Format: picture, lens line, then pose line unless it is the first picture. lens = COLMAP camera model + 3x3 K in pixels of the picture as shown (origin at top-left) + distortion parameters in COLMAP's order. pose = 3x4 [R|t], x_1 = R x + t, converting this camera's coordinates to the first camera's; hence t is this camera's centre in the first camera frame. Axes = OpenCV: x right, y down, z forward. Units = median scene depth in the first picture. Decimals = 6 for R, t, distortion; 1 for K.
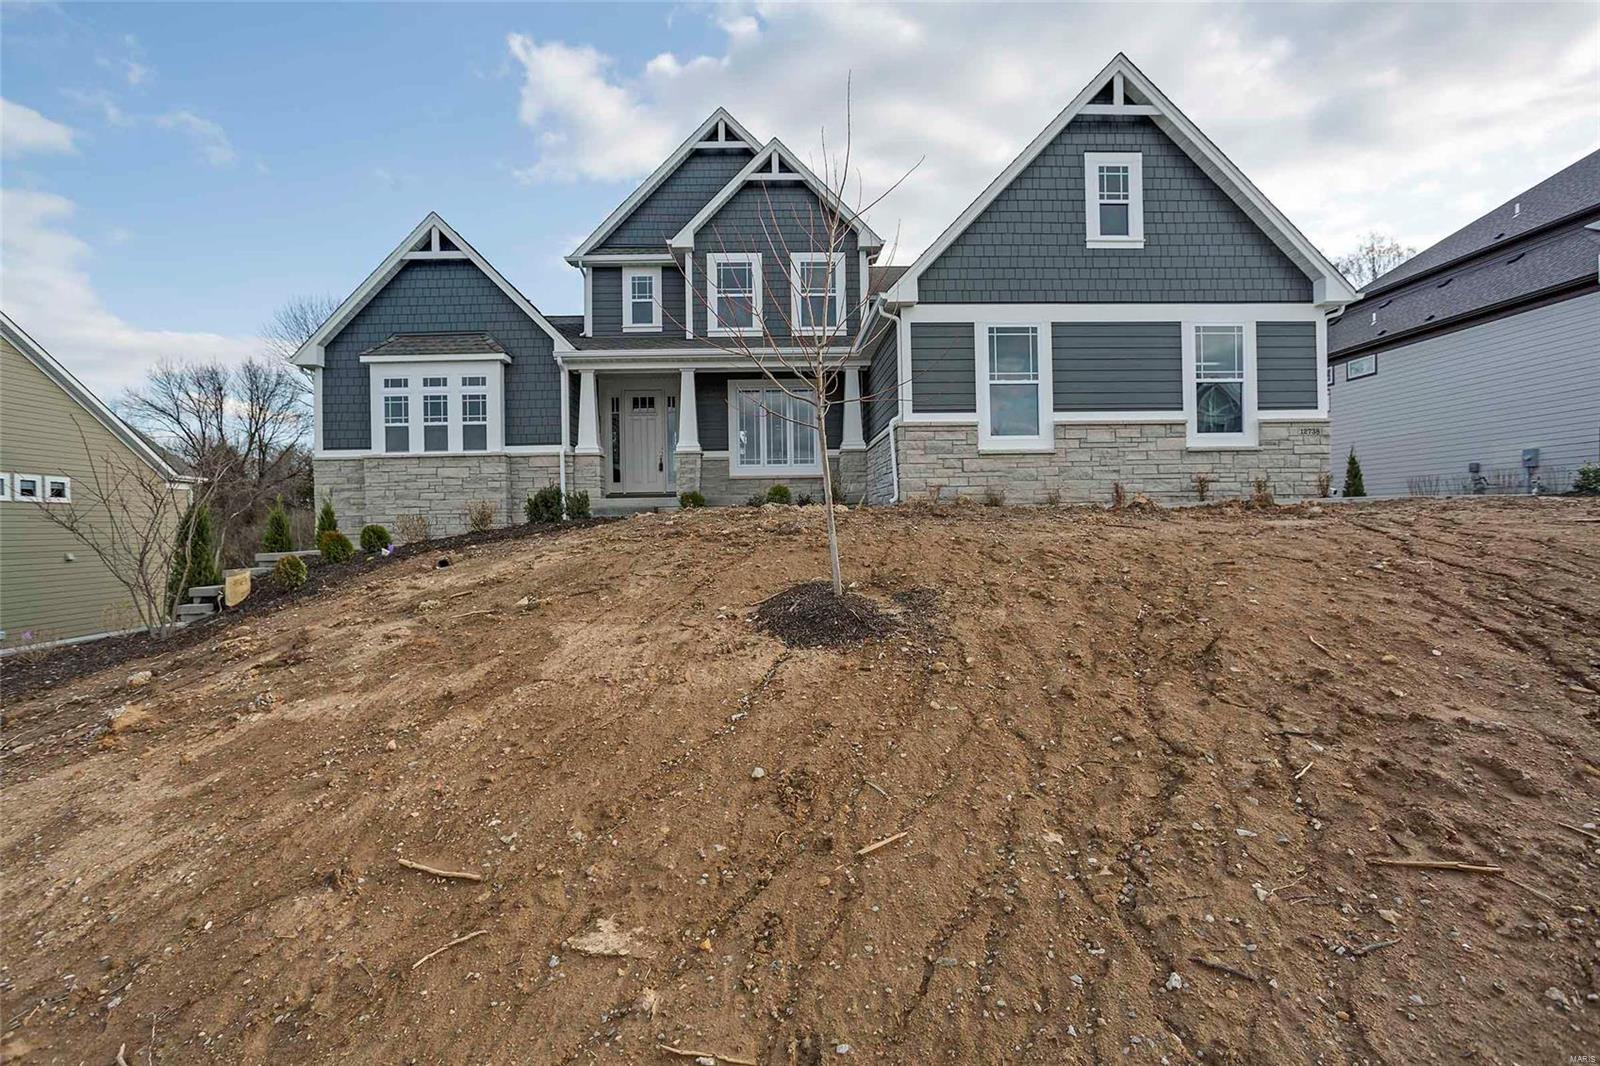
lens RADIAL K [[783.8, 0, 784.3], [0, 783.8, 540.1], [0, 0, 1]] dist [-0.060171, 0.036777]
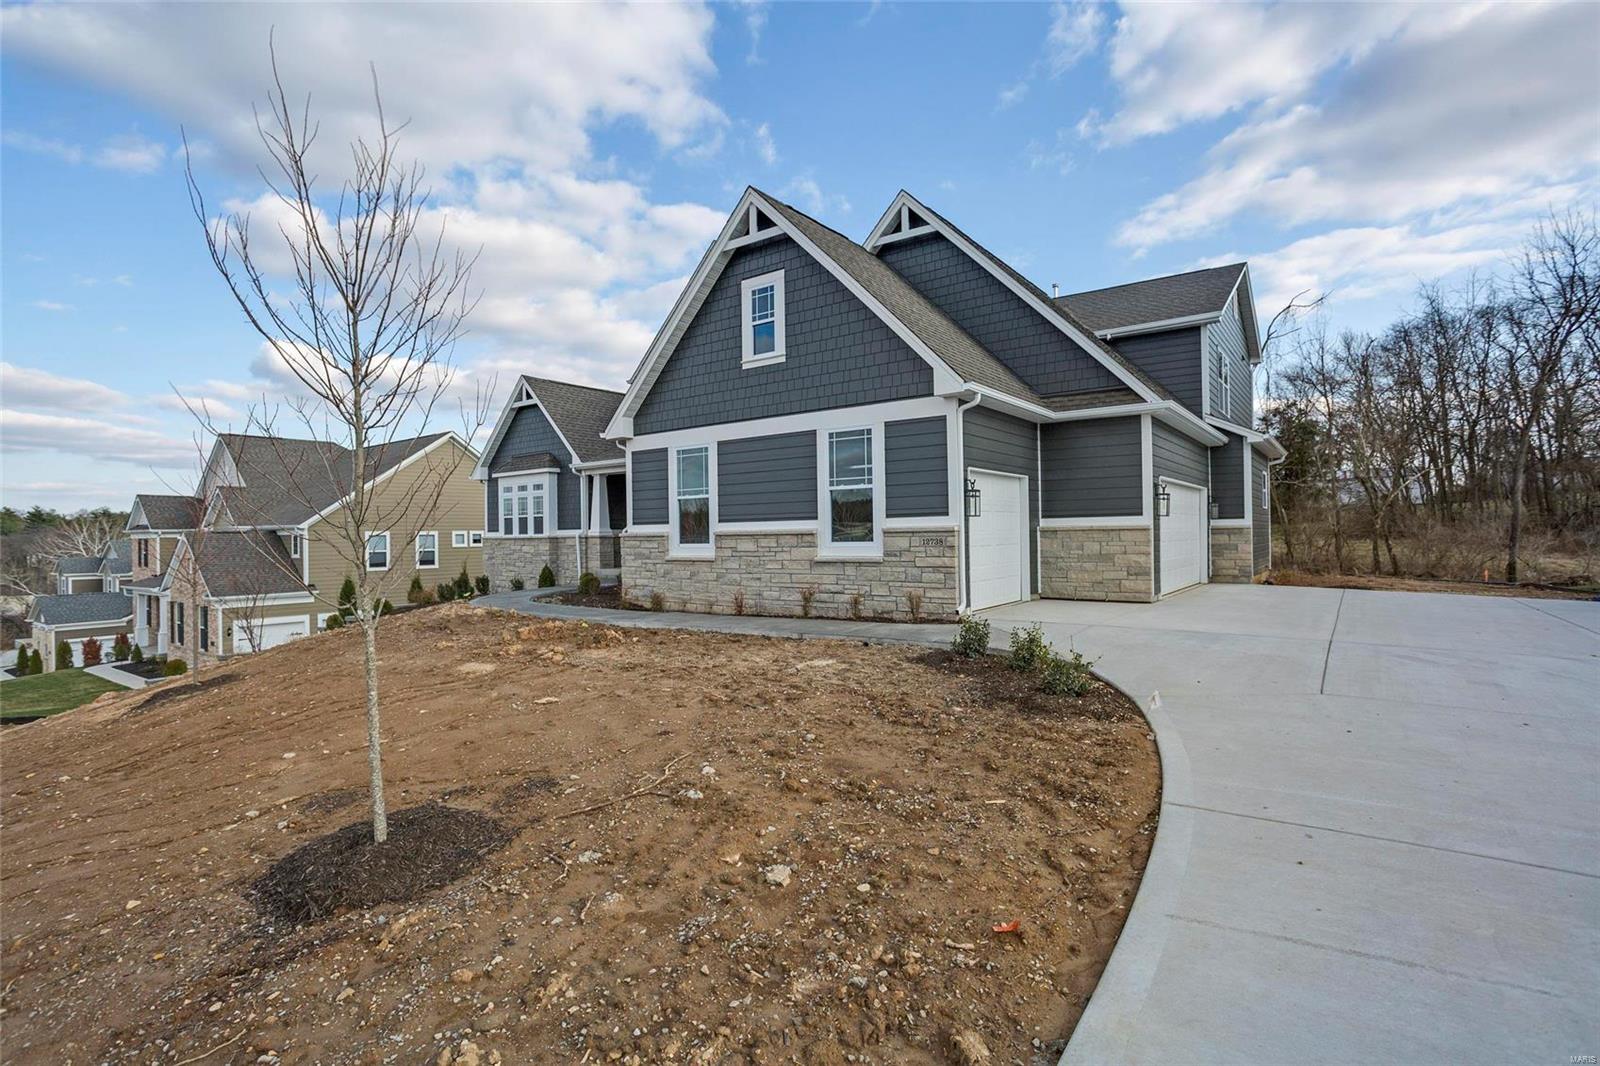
lens RADIAL K [[783.8, 0, 784.3], [0, 783.8, 540.1], [0, 0, 1]] dist [-0.060171, 0.036777]
pose [[0.774692, 0.010622, -0.632250, 1.121068], [-0.010002, 0.999940, 0.004543, -0.145812], [0.632260, 0.002805, 0.774751, 0.194638]]
